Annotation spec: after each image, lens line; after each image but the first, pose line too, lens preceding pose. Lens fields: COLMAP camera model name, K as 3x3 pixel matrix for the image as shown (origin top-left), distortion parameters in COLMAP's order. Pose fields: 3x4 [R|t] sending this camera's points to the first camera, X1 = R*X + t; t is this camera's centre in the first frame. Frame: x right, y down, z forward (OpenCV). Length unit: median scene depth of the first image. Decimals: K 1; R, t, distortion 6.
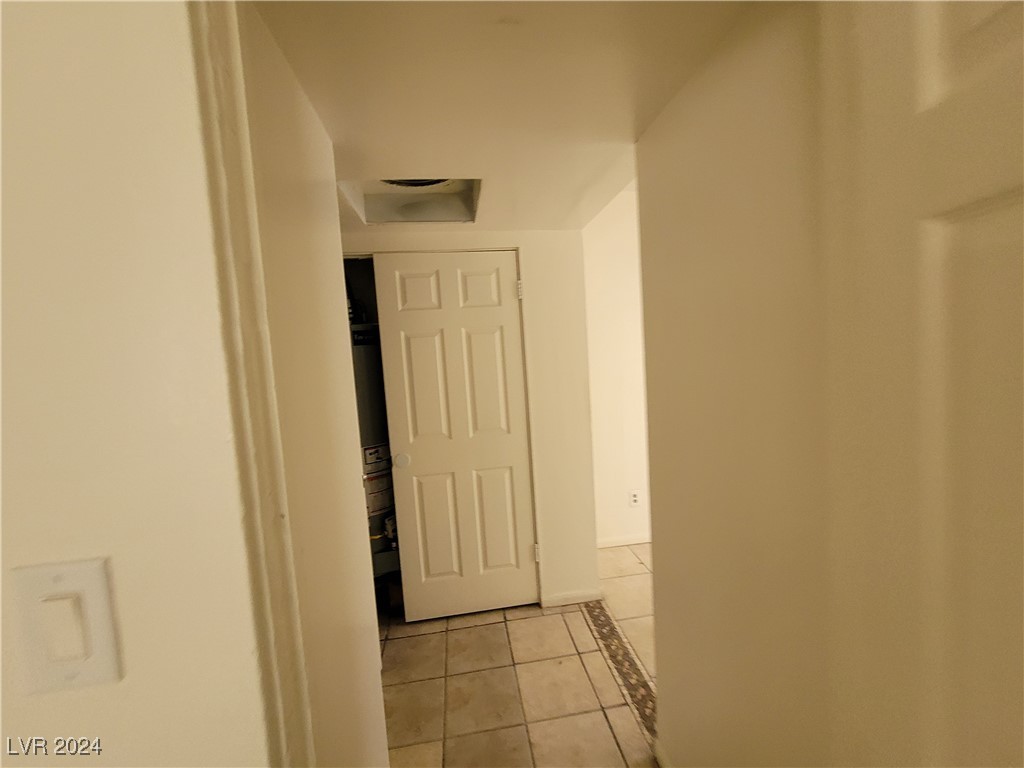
lens RADIAL K [[422.9, 0, 513.4], [0, 422.9, 377.4], [0, 0, 1]] dist [0.000769, 0.000931]
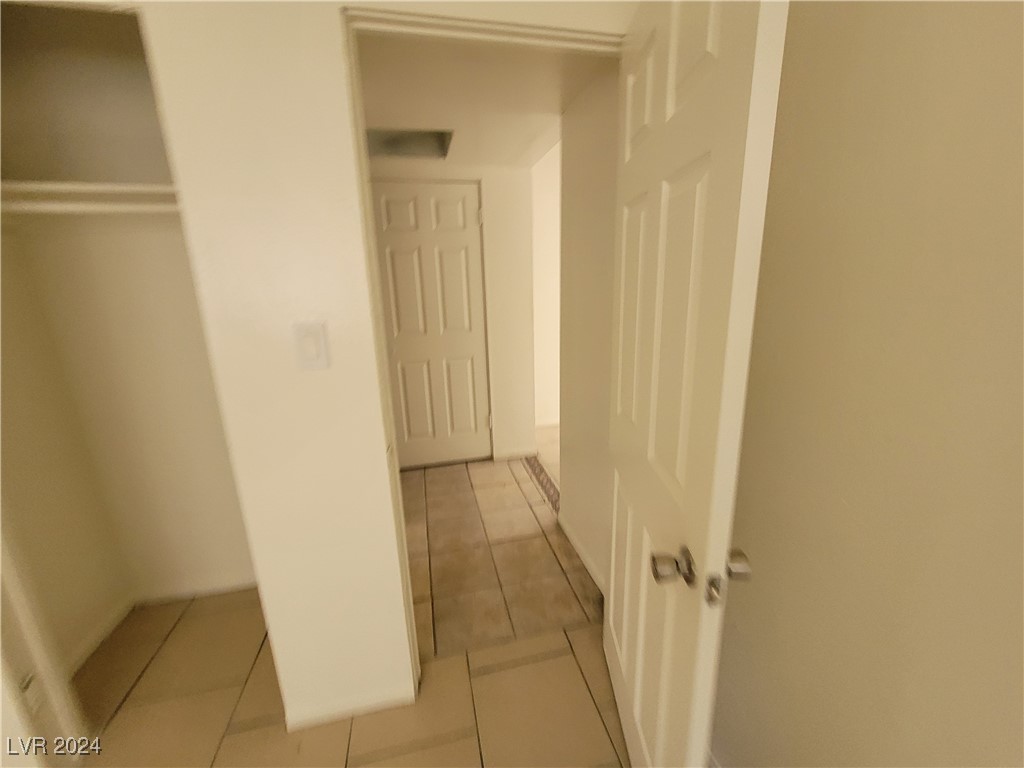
lens RADIAL K [[422.9, 0, 513.4], [0, 422.9, 377.4], [0, 0, 1]] dist [0.000769, 0.000931]
pose [[0.996288, 0.014950, 0.084779, 0.011520], [-0.029467, 0.984538, 0.172675, 0.045042], [-0.080887, -0.174532, 0.981324, -0.333529]]
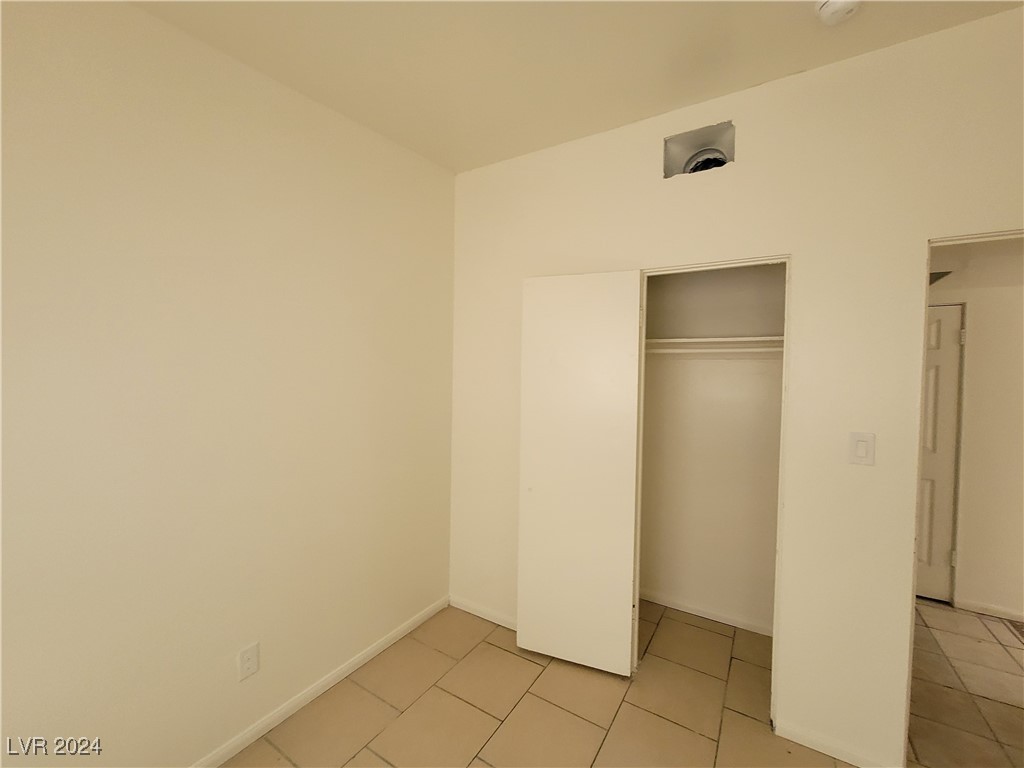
lens RADIAL K [[417.7, 0, 512.0], [0, 417.7, 384.0], [0, 0, 1]] dist [0.000268, 0.000125]
pose [[0.759922, 0.088138, -0.644011, -0.185425], [-0.100995, 0.994742, 0.016966, 0.039586], [0.642121, 0.052149, 0.764828, -0.756966]]
